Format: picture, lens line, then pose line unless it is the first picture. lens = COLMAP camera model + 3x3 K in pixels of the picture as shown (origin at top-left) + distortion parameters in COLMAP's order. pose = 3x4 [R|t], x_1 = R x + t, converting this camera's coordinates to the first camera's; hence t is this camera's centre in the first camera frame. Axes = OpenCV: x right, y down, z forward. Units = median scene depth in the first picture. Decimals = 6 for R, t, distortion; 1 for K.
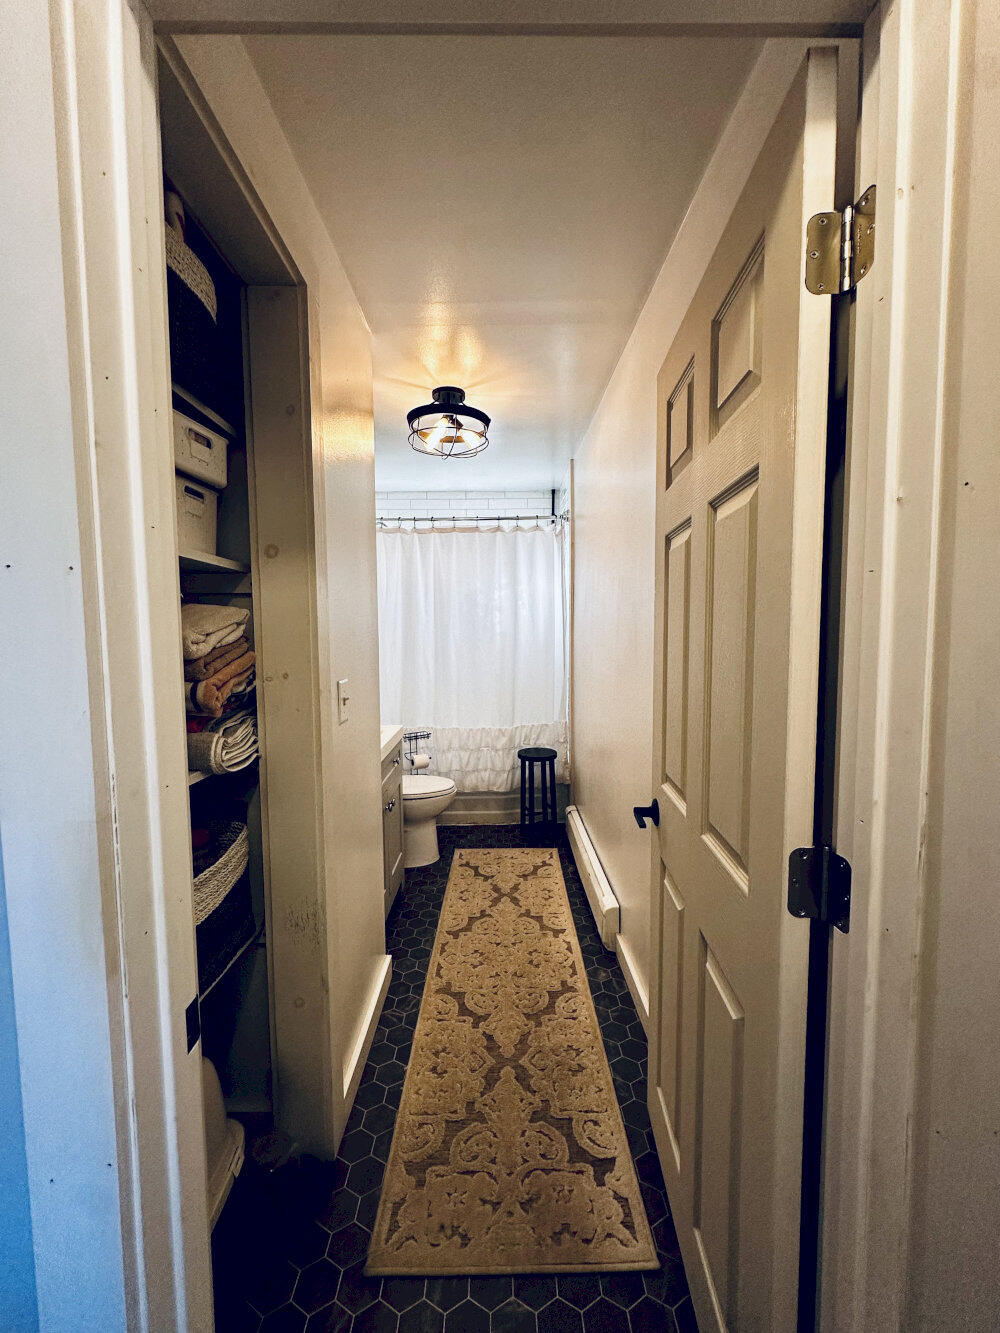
lens RADIAL K [[534.5, 0, 501.2], [0, 534.5, 664.0], [0, 0, 1]] dist [0.000090, -0.000169]
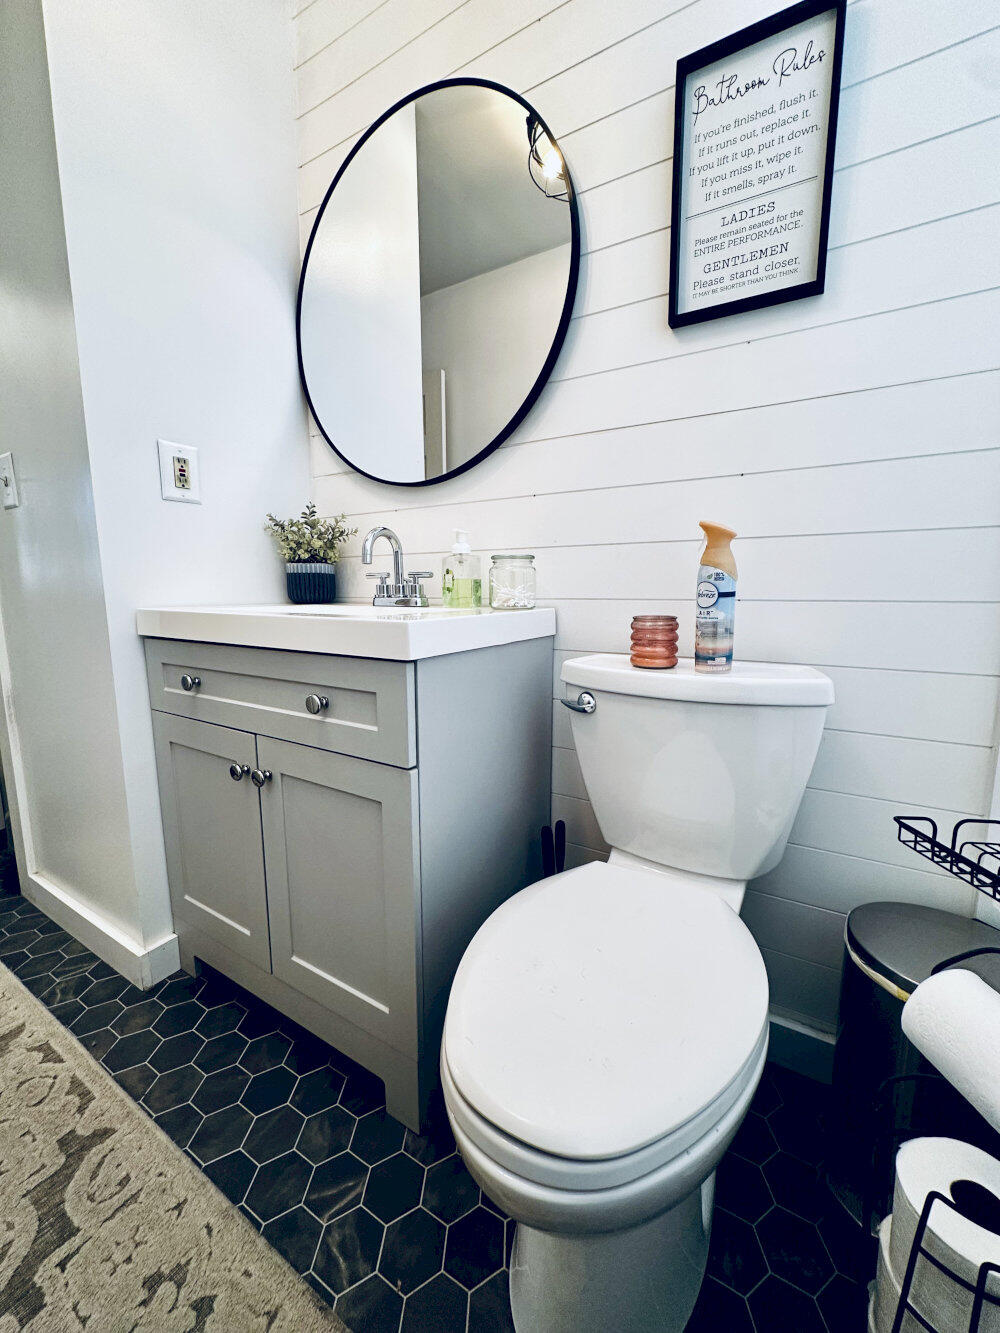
lens RADIAL K [[534.5, 0, 495.5], [0, 534.5, 660.0], [0, 0, 1]] dist [0.000090, -0.000169]
pose [[-0.529393, 0.136063, -0.837395, 0.016562], [-0.059598, 0.978652, 0.196692, 0.062480], [0.846281, 0.154034, -0.509982, 0.955473]]
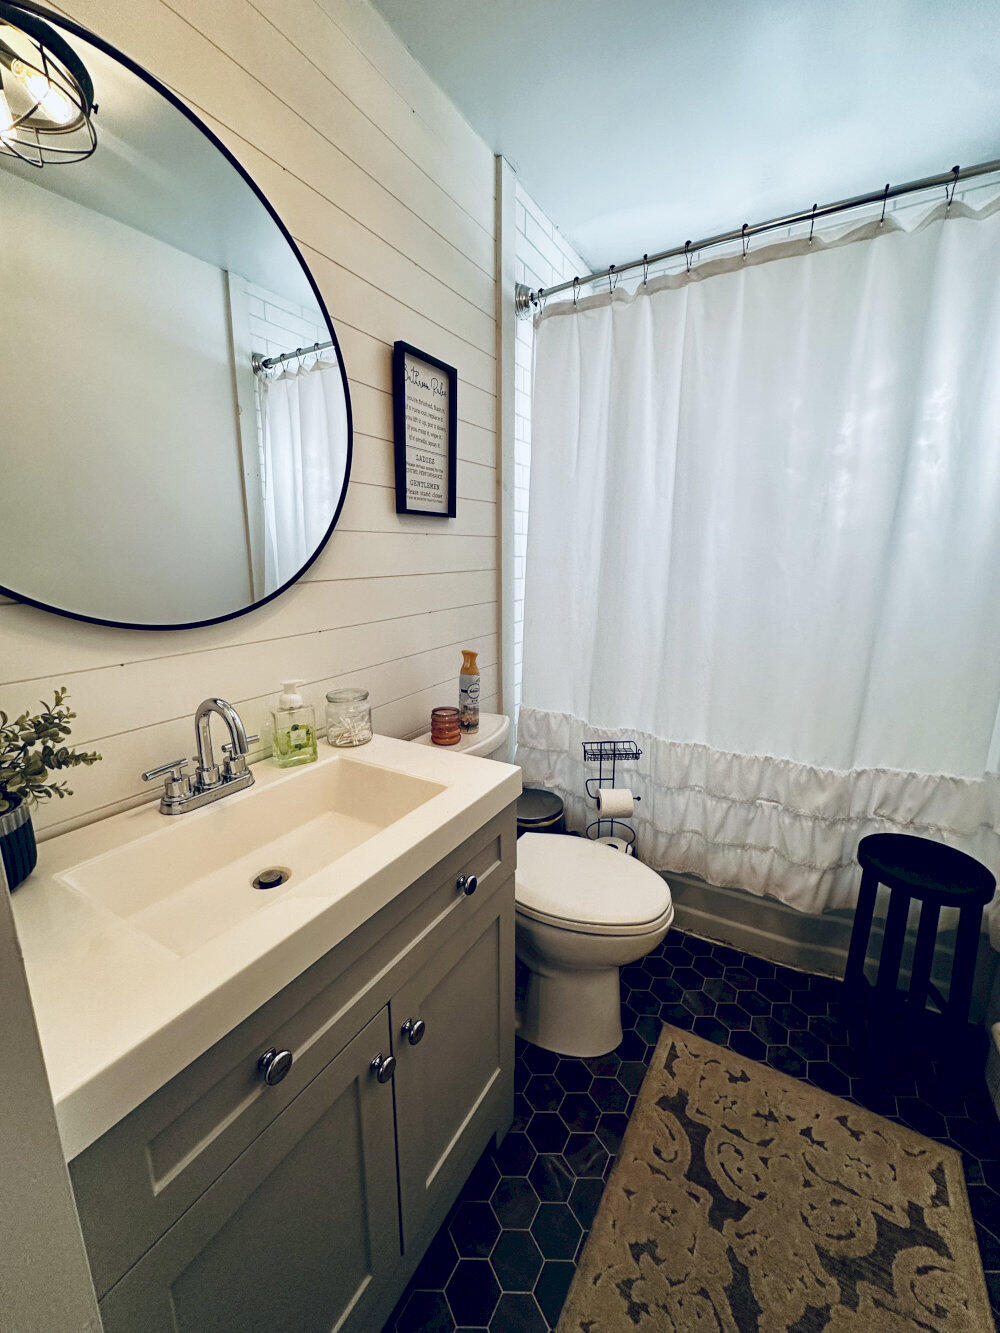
lens RADIAL K [[534.5, 0, 504.6], [0, 534.5, 665.7], [0, 0, 1]] dist [0.000090, -0.000169]
pose [[0.863473, 0.110630, -0.492114, -0.013984], [-0.042708, 0.988182, 0.147213, -0.008027], [0.502584, -0.106097, 0.857993, 0.551242]]
